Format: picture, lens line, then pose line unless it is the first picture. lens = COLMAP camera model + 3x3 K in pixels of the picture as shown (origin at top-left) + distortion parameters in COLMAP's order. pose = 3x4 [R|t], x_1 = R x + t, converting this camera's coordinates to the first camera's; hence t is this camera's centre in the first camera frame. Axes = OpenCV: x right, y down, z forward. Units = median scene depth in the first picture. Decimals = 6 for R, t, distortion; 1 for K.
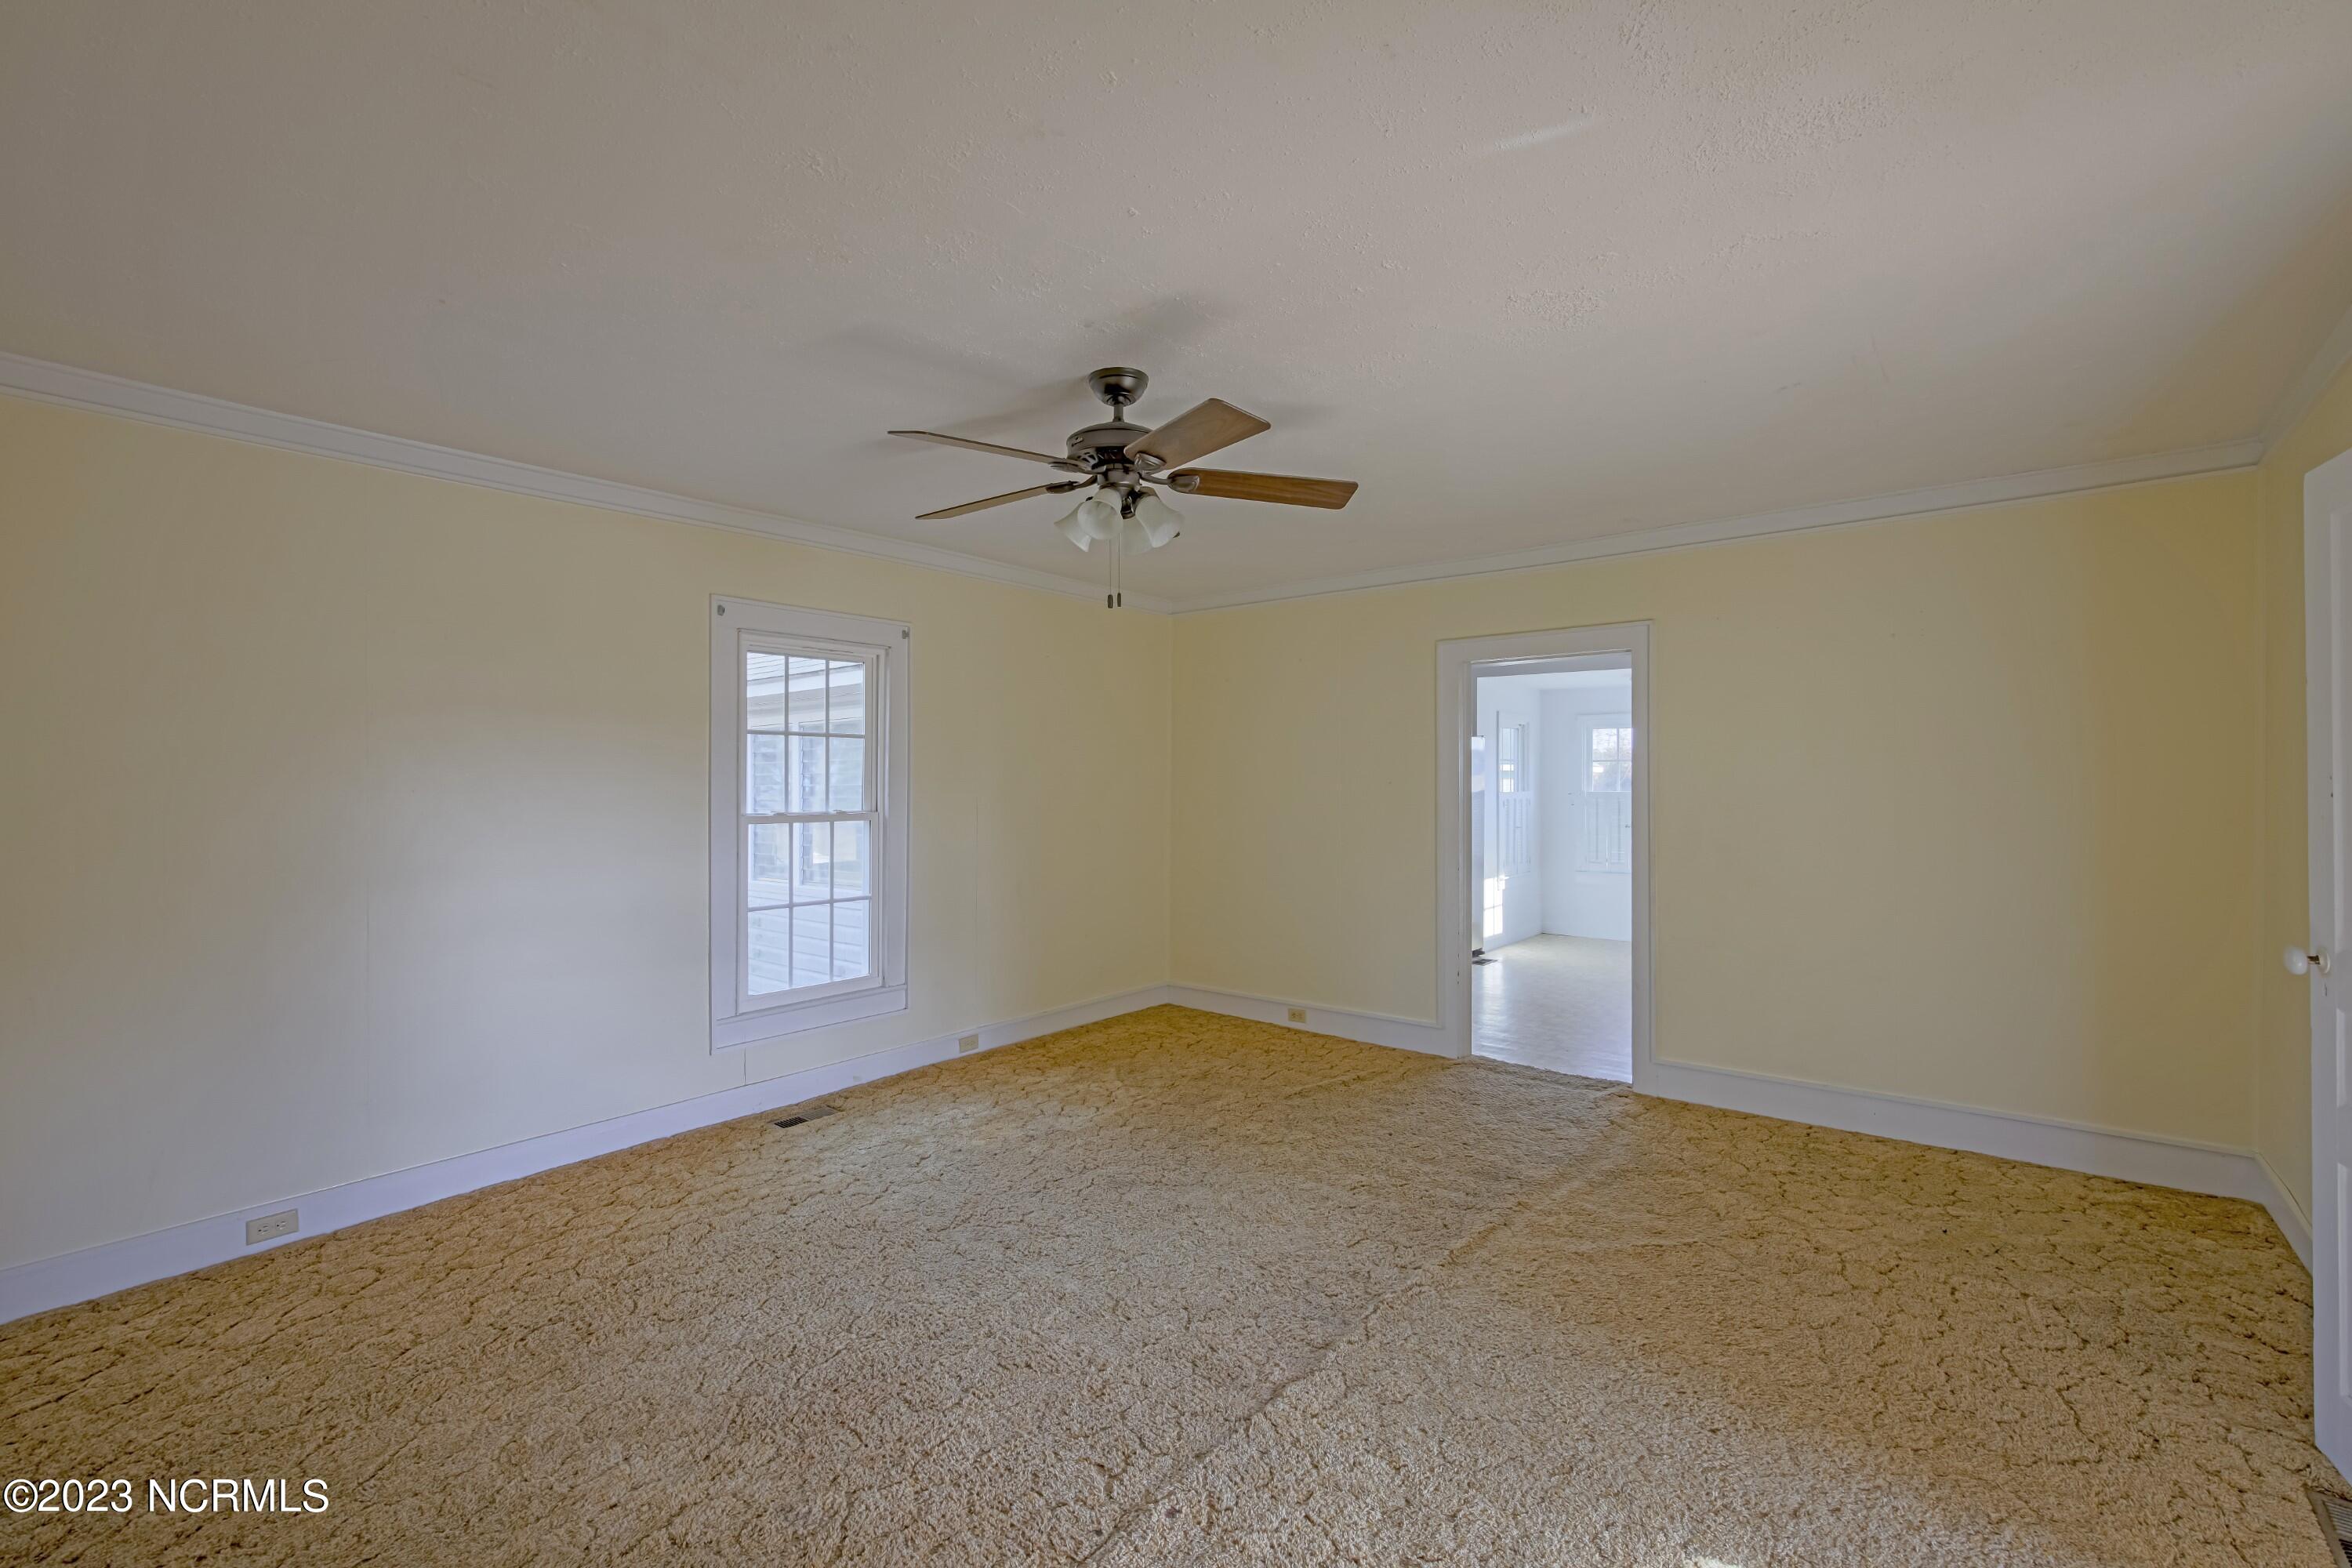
lens RADIAL K [[1005.1, 0, 1180.5], [0, 1005.1, 778.5], [0, 0, 1]] dist [0.001603, 0.000181]
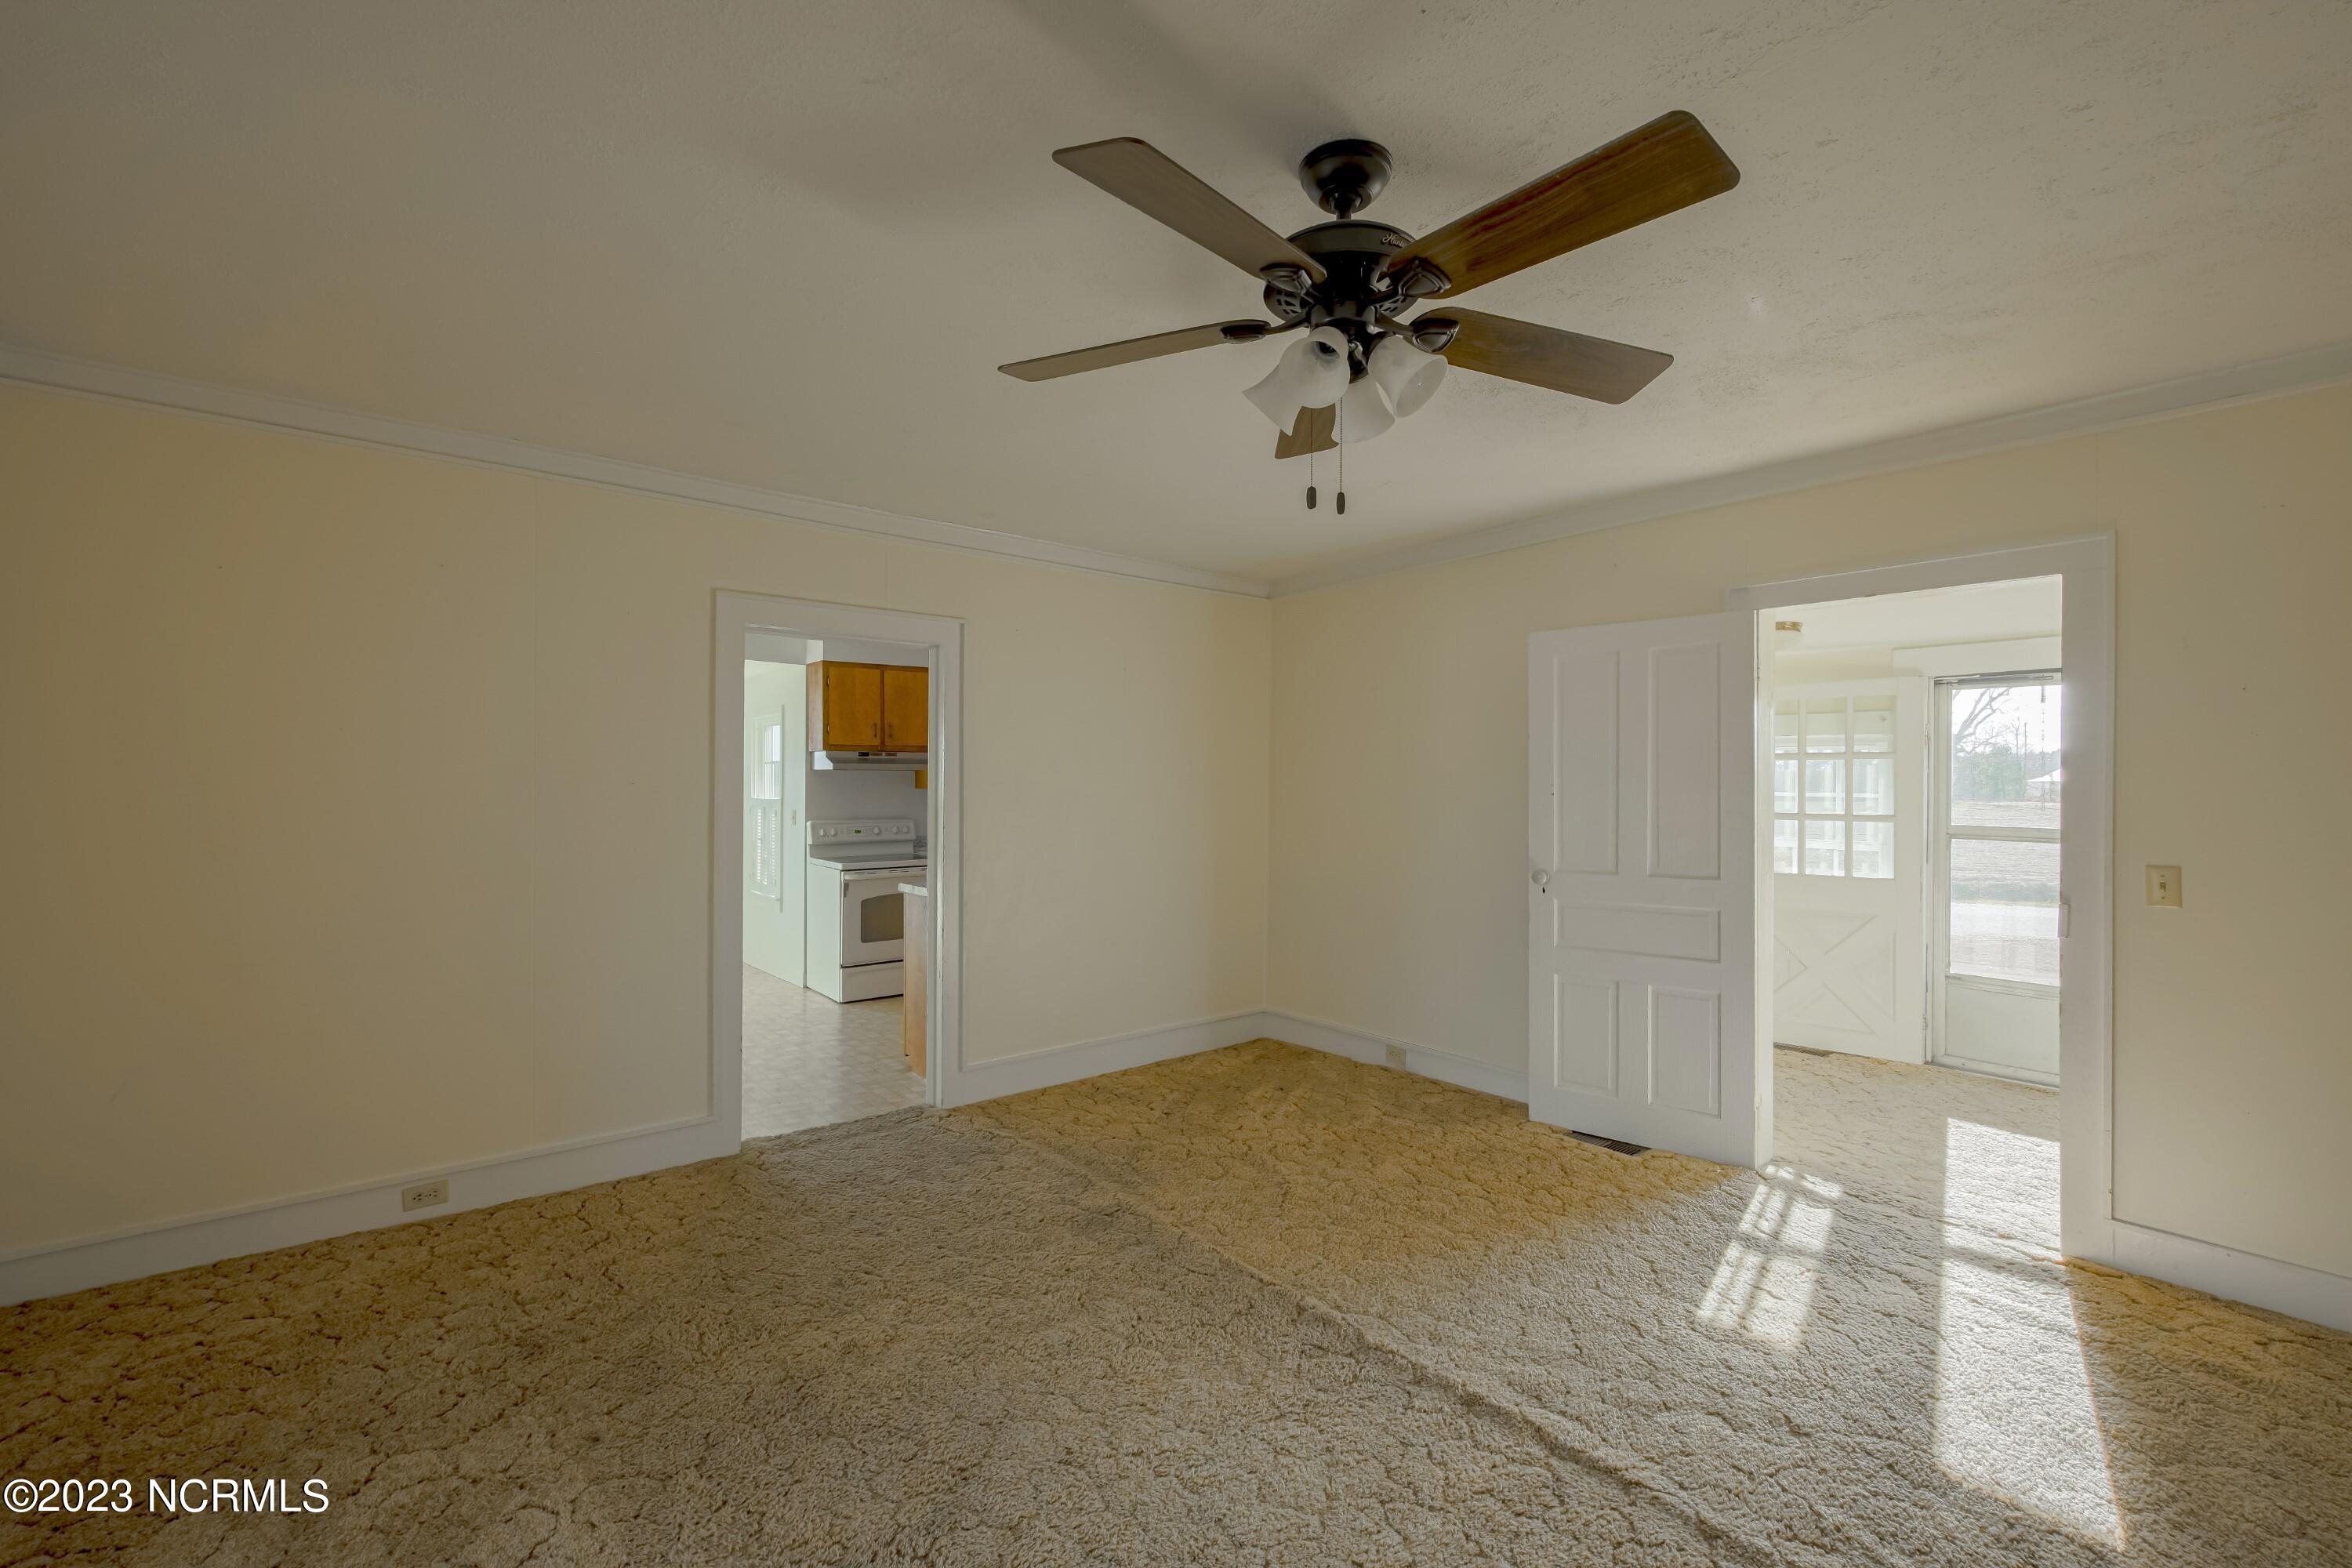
lens RADIAL K [[1005.1, 0, 1180.5], [0, 1005.1, 778.5], [0, 0, 1]] dist [0.001603, 0.000181]
pose [[0.196370, 0.006518, 0.980508, -0.704077], [-0.010193, 0.999937, -0.004605, -0.003693], [-0.980477, -0.009090, 0.196424, 0.927422]]
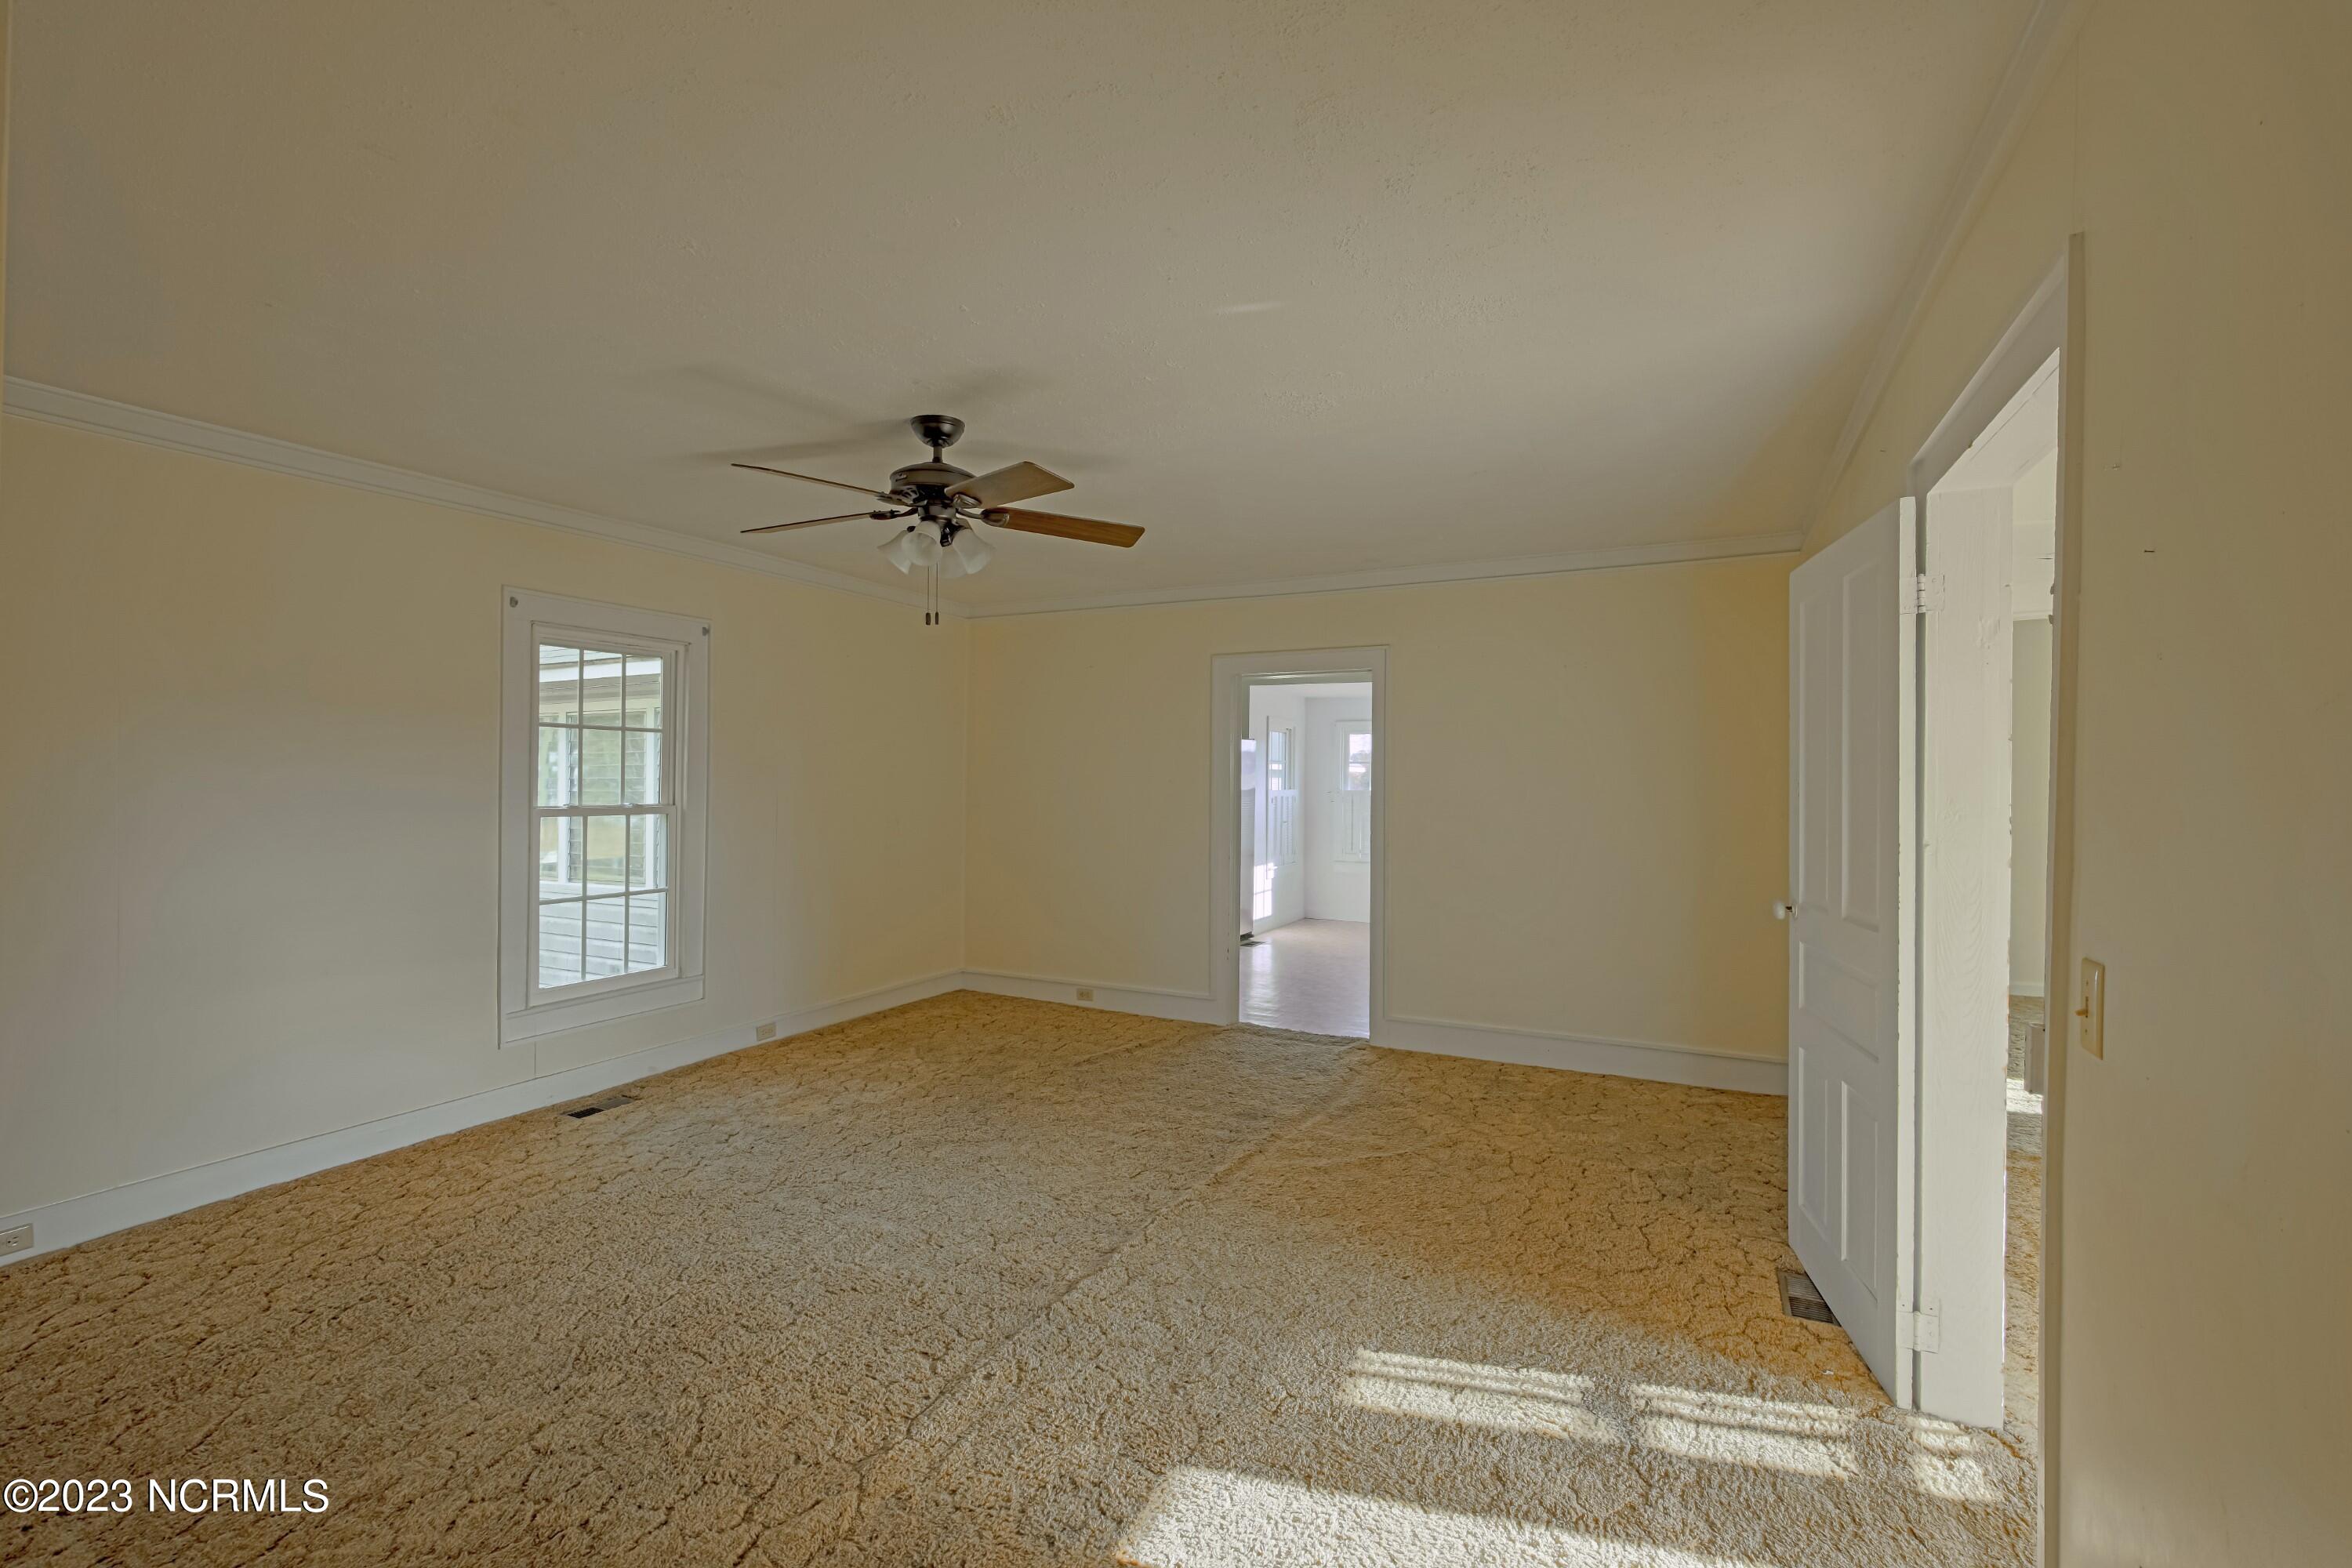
lens RADIAL K [[1005.1, 0, 1180.5], [0, 1005.1, 778.5], [0, 0, 1]] dist [0.001603, 0.000181]
pose [[0.977299, 0.008655, 0.211688, -0.029847], [-0.009413, 0.999952, 0.002574, -0.002787], [-0.211656, -0.004508, 0.977334, -0.162570]]
